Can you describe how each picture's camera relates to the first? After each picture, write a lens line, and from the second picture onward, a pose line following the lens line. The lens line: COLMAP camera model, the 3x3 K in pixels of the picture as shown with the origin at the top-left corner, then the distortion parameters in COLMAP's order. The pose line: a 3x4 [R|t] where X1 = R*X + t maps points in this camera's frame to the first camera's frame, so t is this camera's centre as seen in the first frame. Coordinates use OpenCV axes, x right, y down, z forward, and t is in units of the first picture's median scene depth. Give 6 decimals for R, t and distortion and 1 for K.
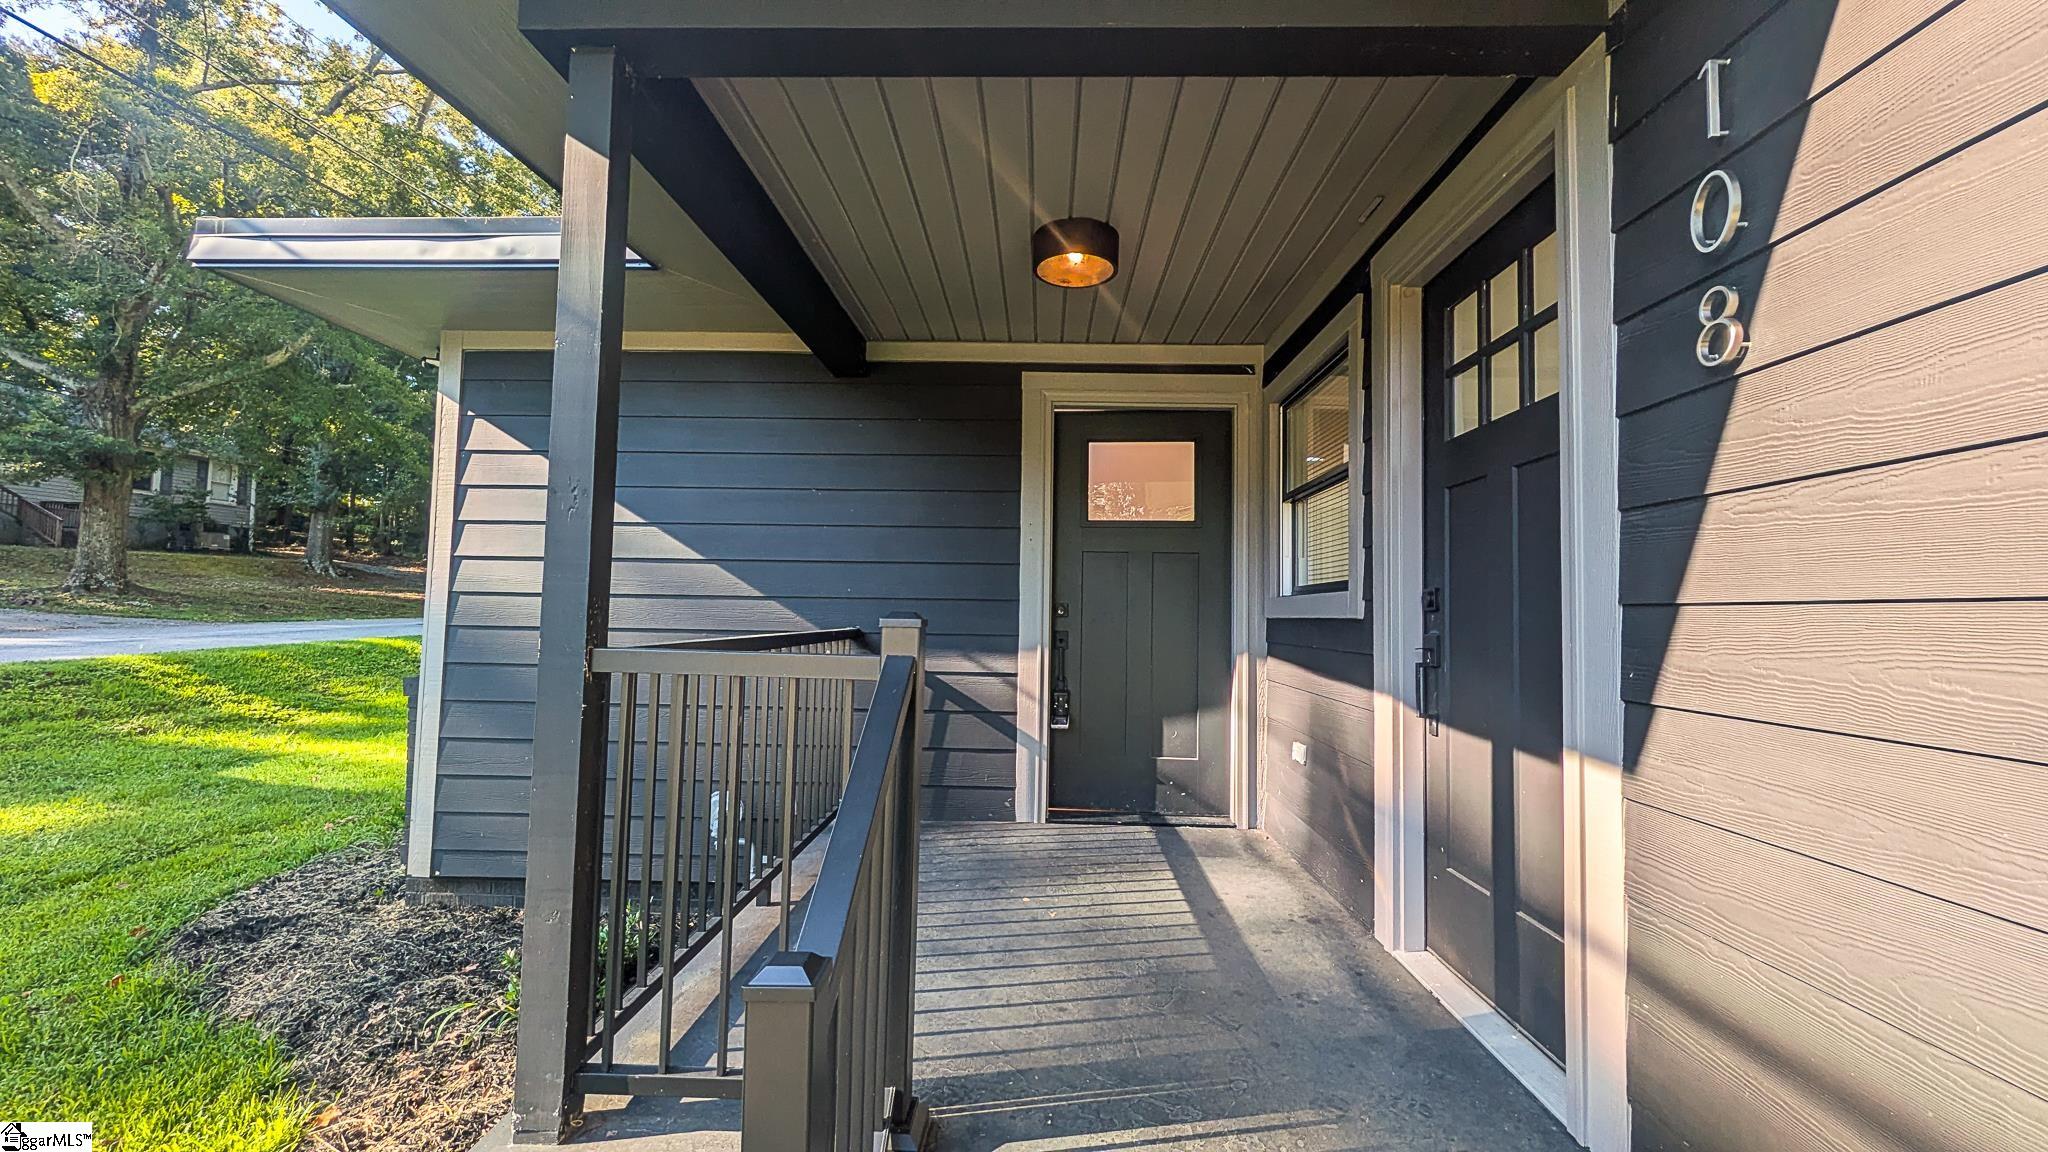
lens RADIAL K [[800.6, 0, 1024.0], [0, 800.6, 576.0], [0, 0, 1]] dist [0.001376, 0.000274]
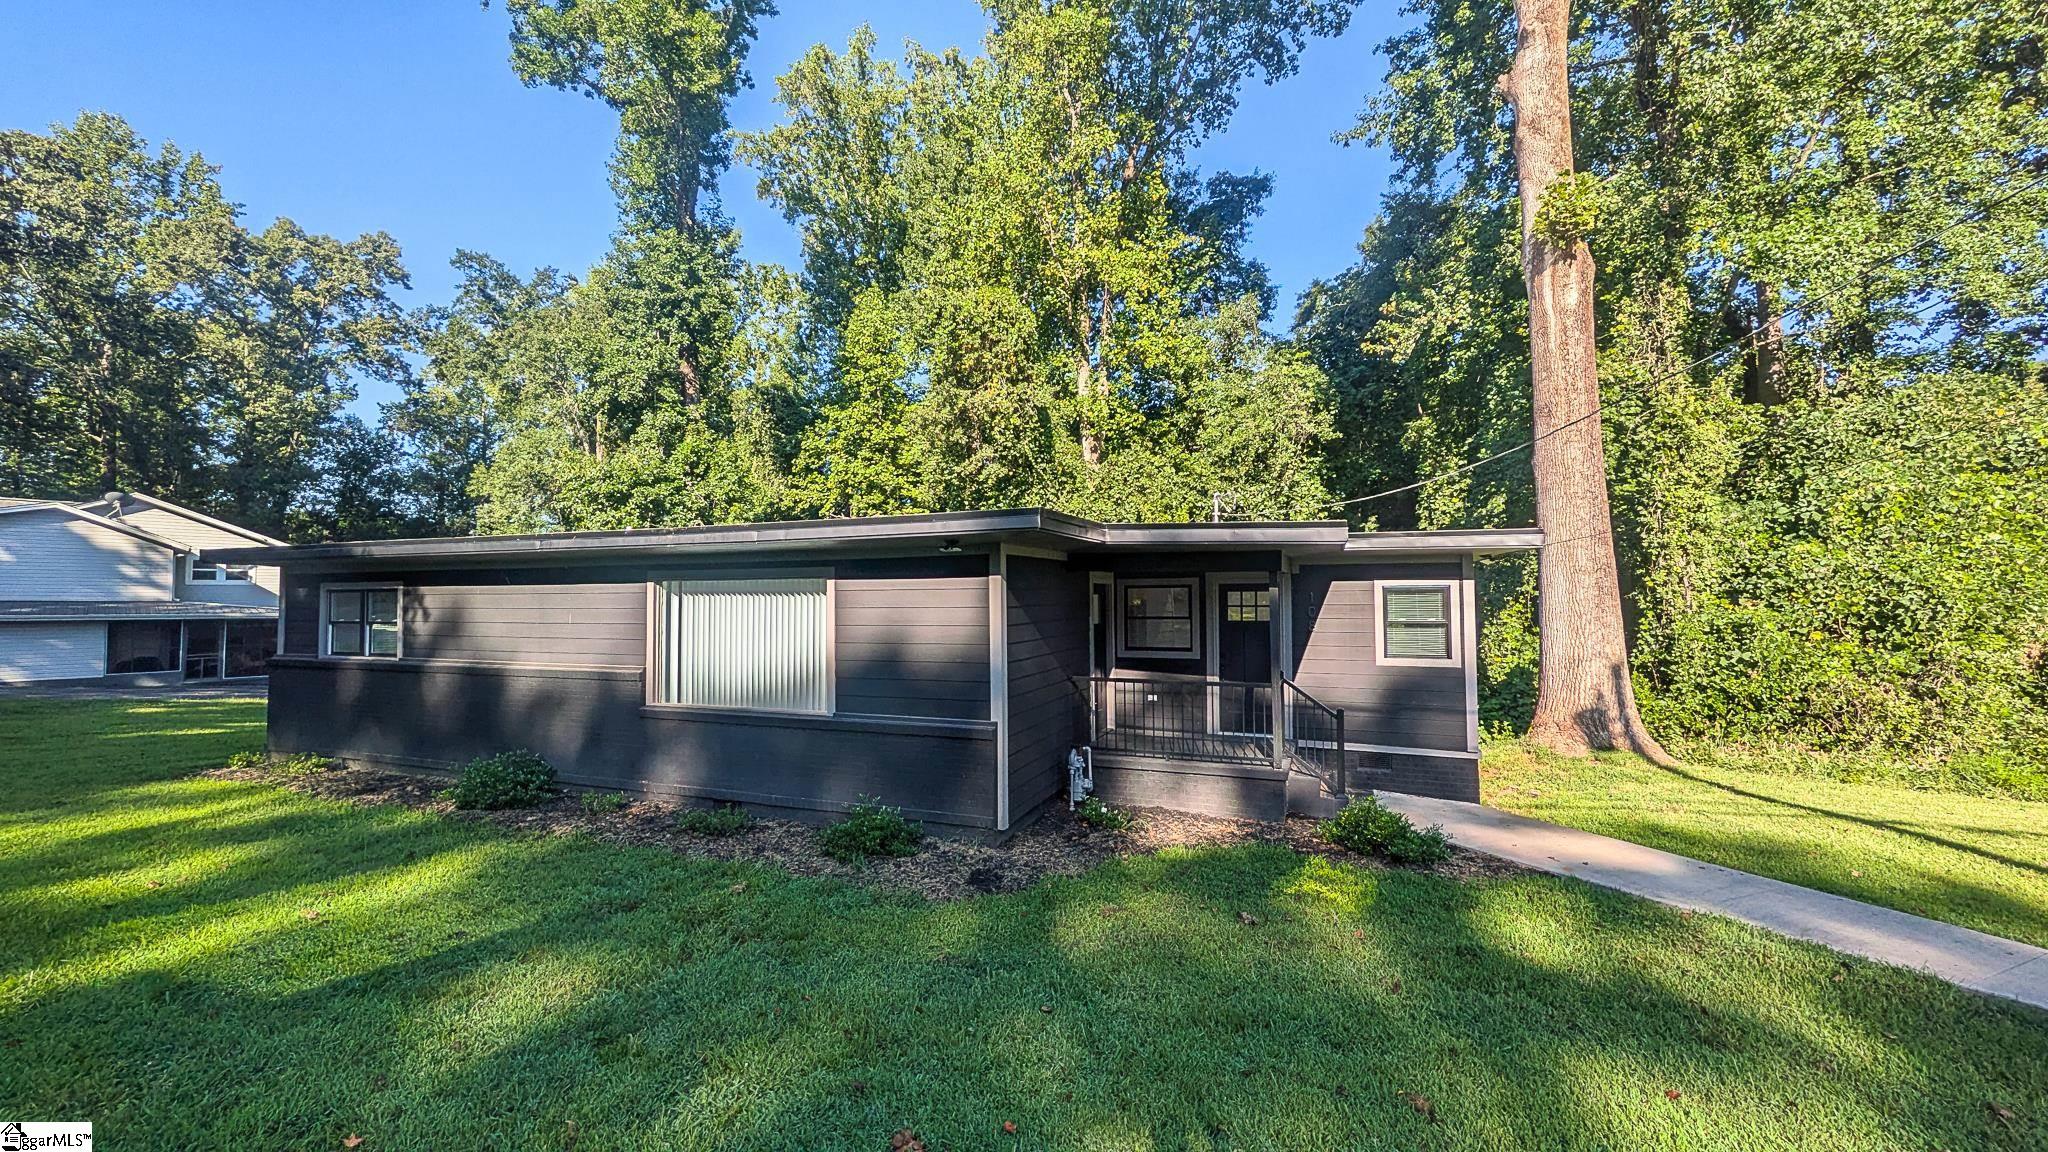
lens RADIAL K [[800.6, 0, 1024.0], [0, 800.6, 576.0], [0, 0, 1]] dist [0.001376, 0.000274]
pose [[0.357074, 0.006291, 0.934055, -4.056575], [-0.033085, 0.999435, 0.005917, -0.396333], [-0.933490, -0.033016, 0.357081, 0.448206]]
